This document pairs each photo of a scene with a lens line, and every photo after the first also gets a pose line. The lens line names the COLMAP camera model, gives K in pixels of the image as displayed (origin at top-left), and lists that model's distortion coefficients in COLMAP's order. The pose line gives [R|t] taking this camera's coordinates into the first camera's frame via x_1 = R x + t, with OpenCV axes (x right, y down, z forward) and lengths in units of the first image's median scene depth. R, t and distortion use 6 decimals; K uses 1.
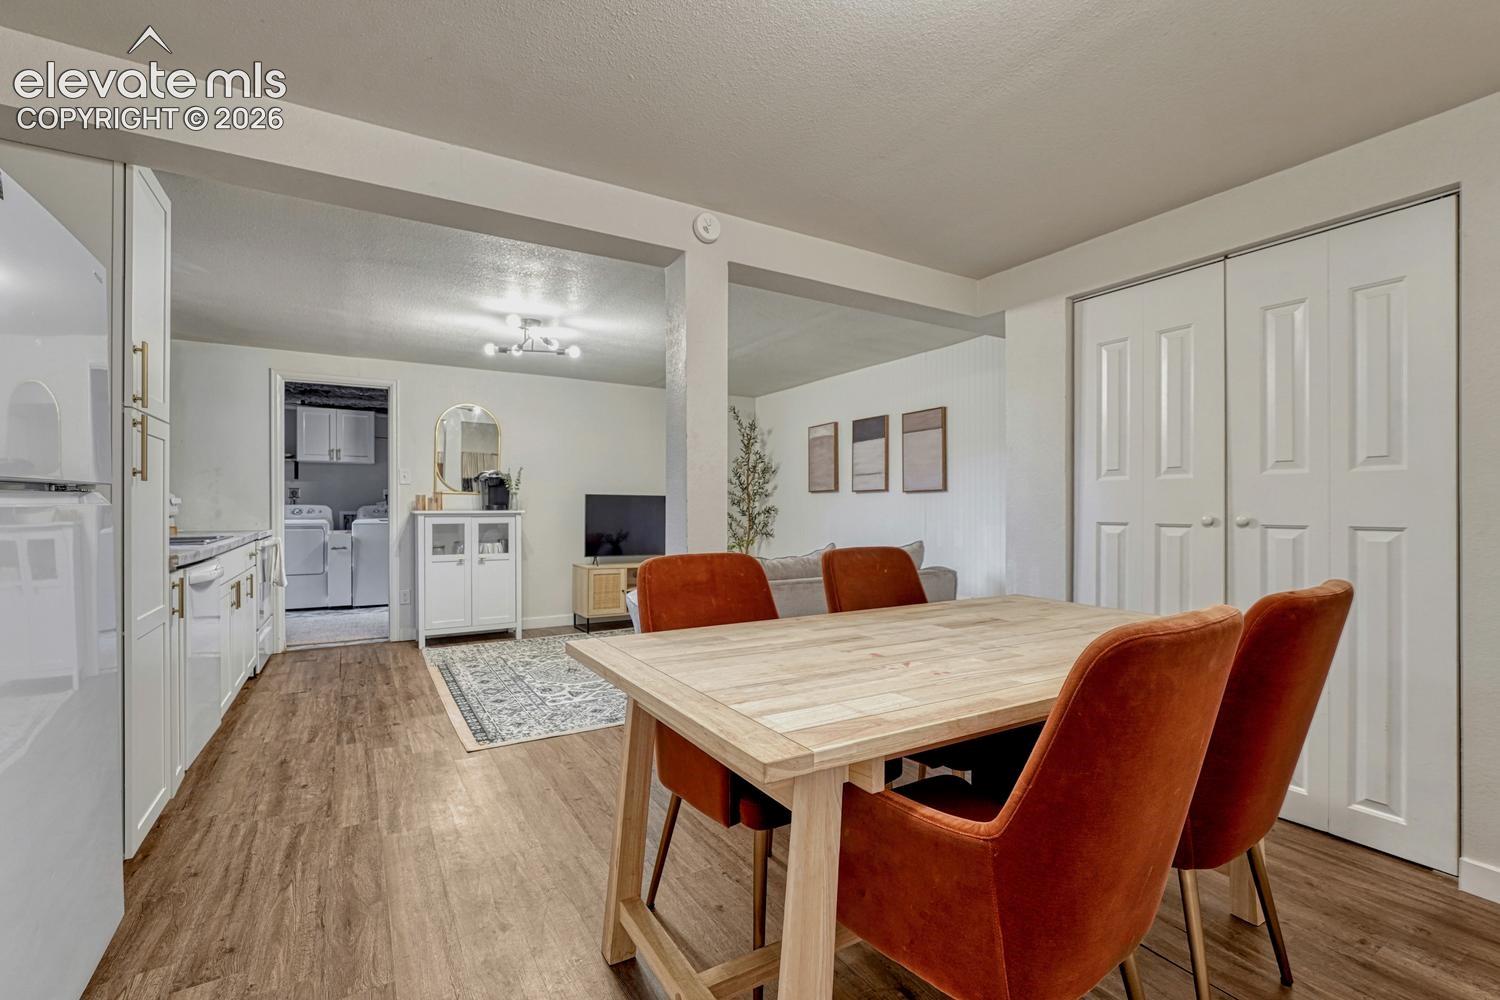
lens RADIAL K [[668.1, 0, 749.8], [0, 668.1, 506.7], [0, 0, 1]] dist [0.002971, 0.000306]
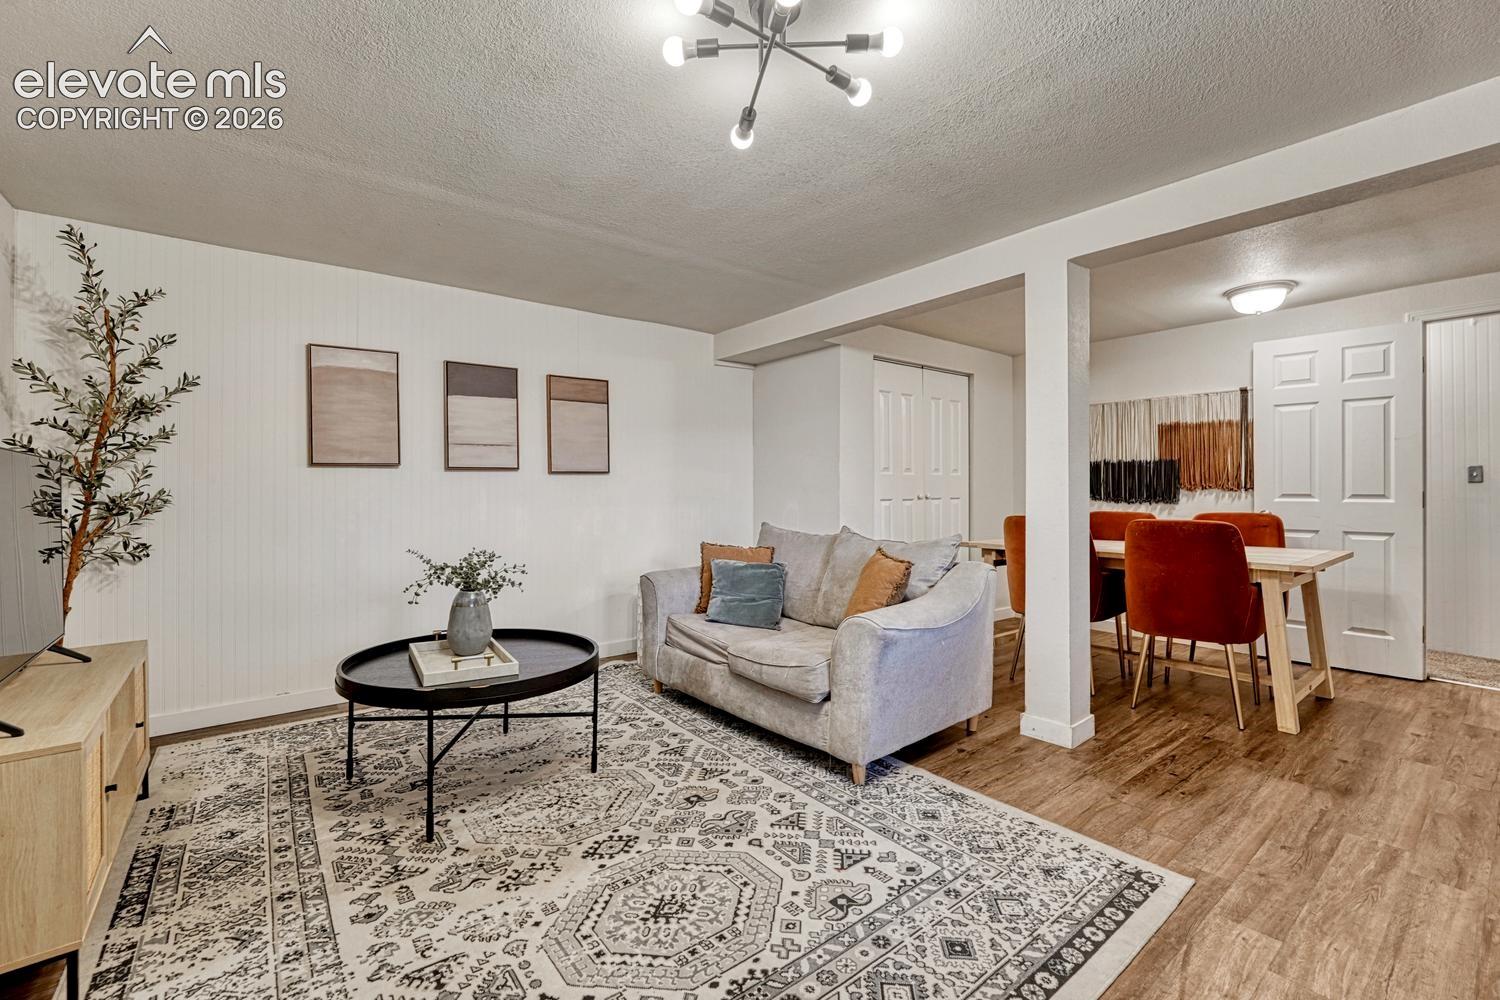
lens RADIAL K [[633.6, 0, 751.2], [0, 633.6, 494.5], [0, 0, 1]] dist [-0.000433, -0.000180]
pose [[-0.132098, -0.007442, 0.991209, -0.762517], [0.004722, 0.999956, 0.008137, -0.001688], [-0.991225, 0.005755, -0.132057, 1.192966]]
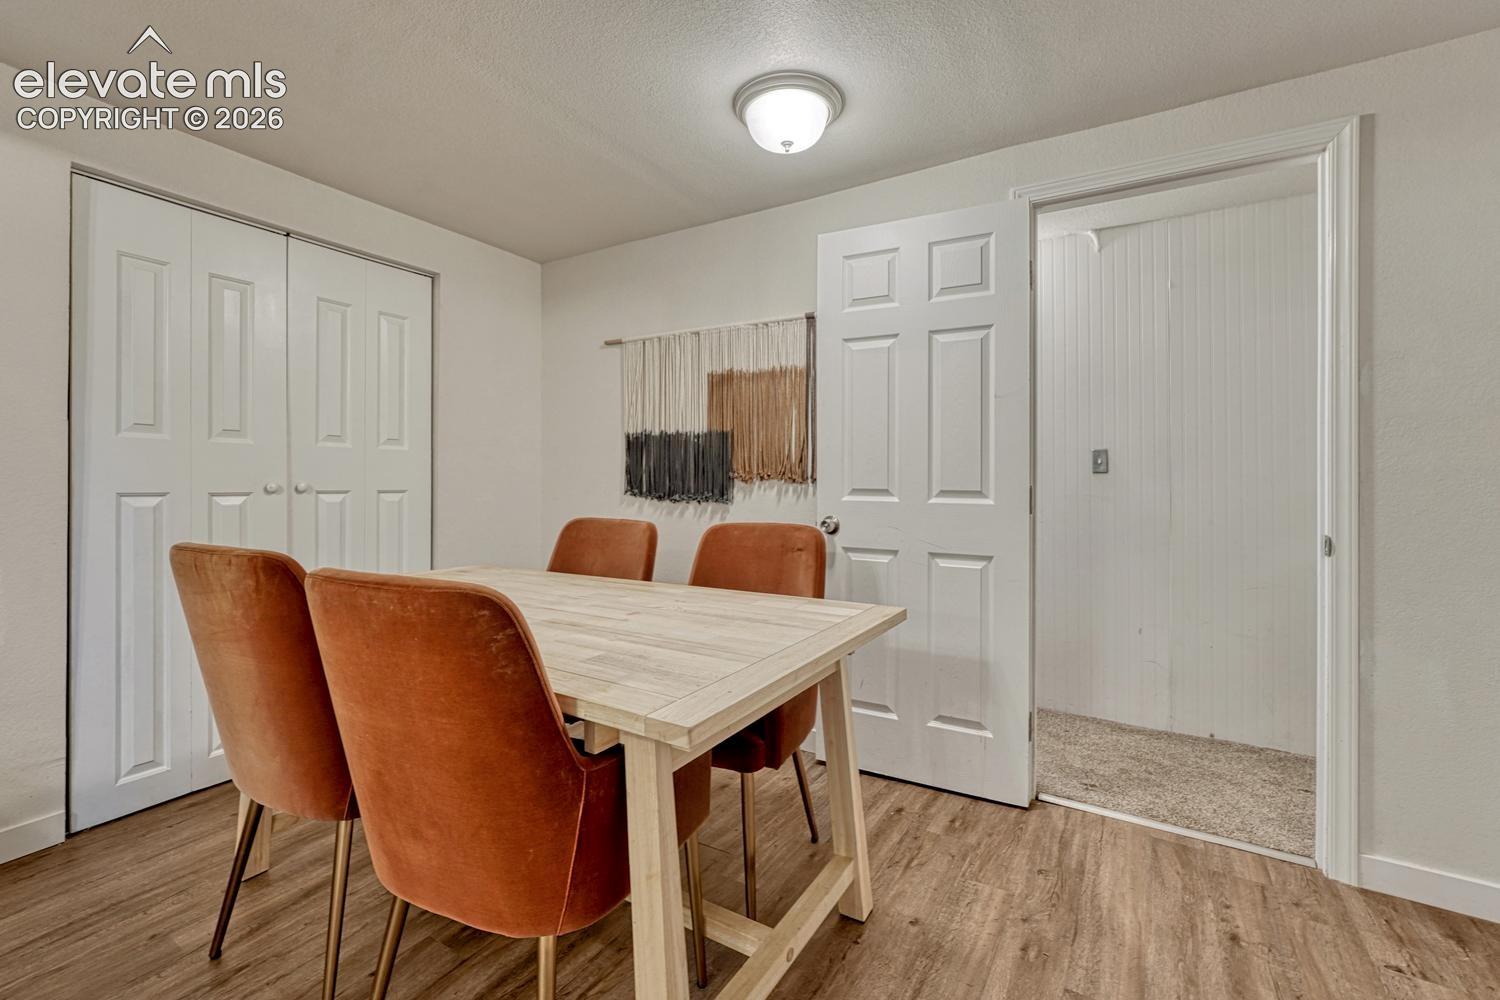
lens RADIAL K [[646.0, 0, 751.7], [0, 646.0, 479.9], [0, 0, 1]] dist [0.015042, 0.000322]
pose [[-0.464685, -0.001759, 0.885474, -0.348721], [-0.007461, 0.999970, -0.001929, 0.003639], [-0.885444, -0.007503, -0.464685, 0.554294]]
